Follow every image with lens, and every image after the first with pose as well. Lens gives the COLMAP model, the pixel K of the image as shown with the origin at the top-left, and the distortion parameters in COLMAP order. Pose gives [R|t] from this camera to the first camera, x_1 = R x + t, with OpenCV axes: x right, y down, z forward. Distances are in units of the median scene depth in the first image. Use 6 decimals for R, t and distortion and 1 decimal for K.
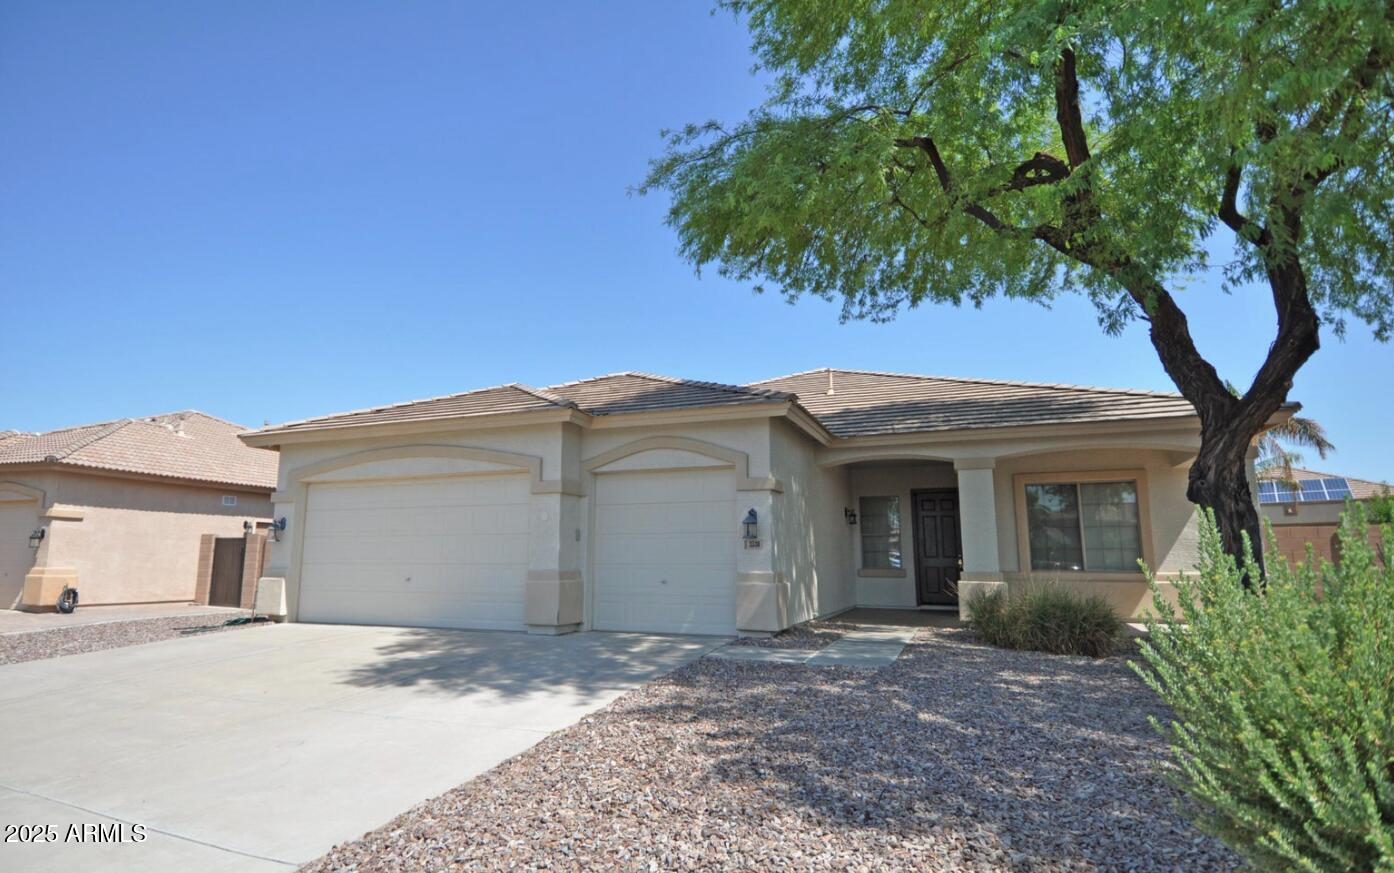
lens RADIAL K [[684.6, 0, 693.9], [0, 684.6, 442.1], [0, 0, 1]] dist [0.033957, -0.039334]
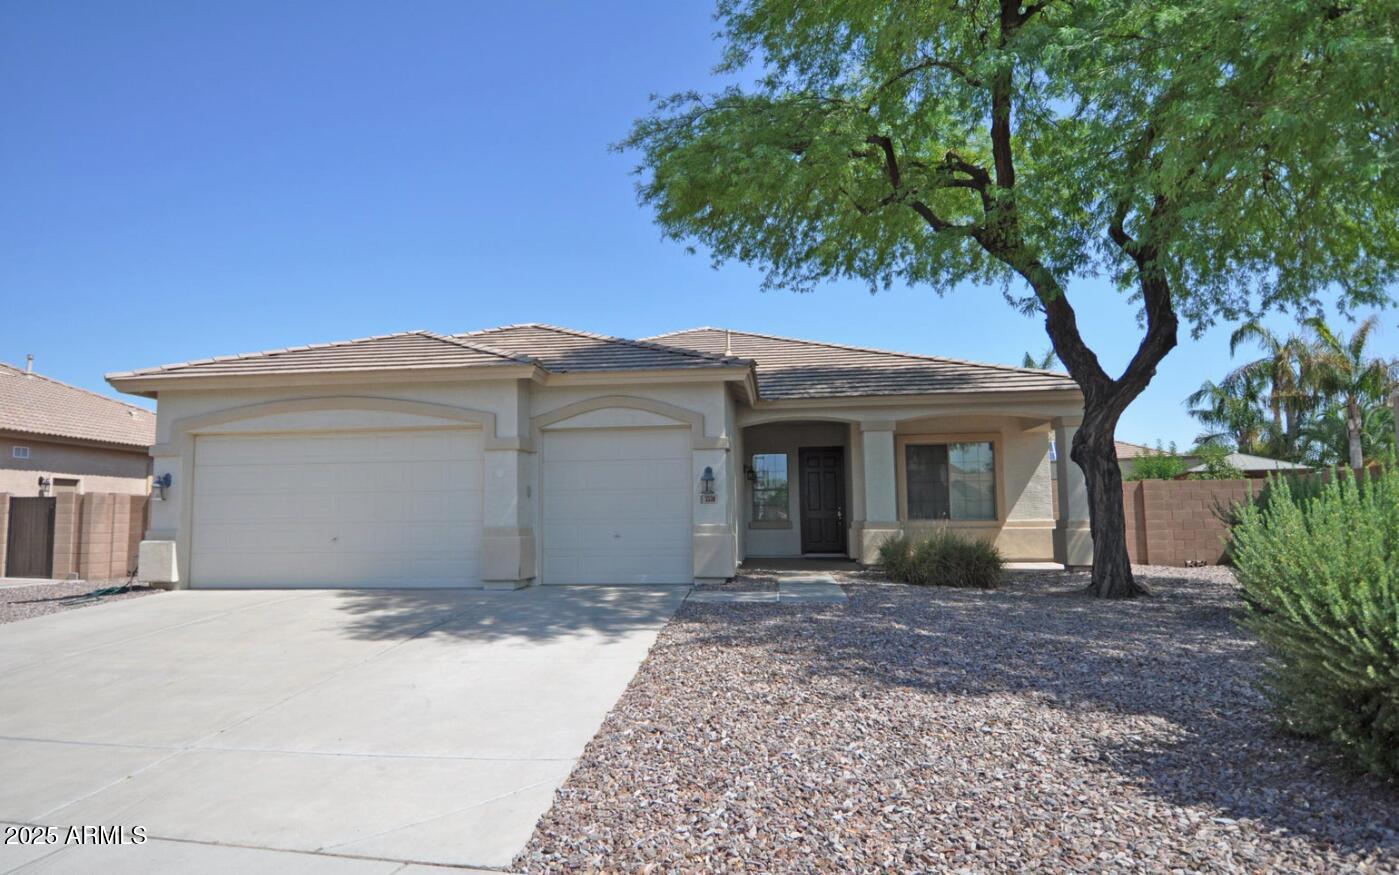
lens RADIAL K [[722.1, 0, 678.2], [0, 722.1, 445.2], [0, 0, 1]] dist [0.034285, -0.044886]
pose [[0.968169, 0.010123, 0.250091, -0.221471], [-0.028043, 0.997278, 0.068193, -0.010169], [-0.248720, -0.073036, 0.965818, -0.068863]]
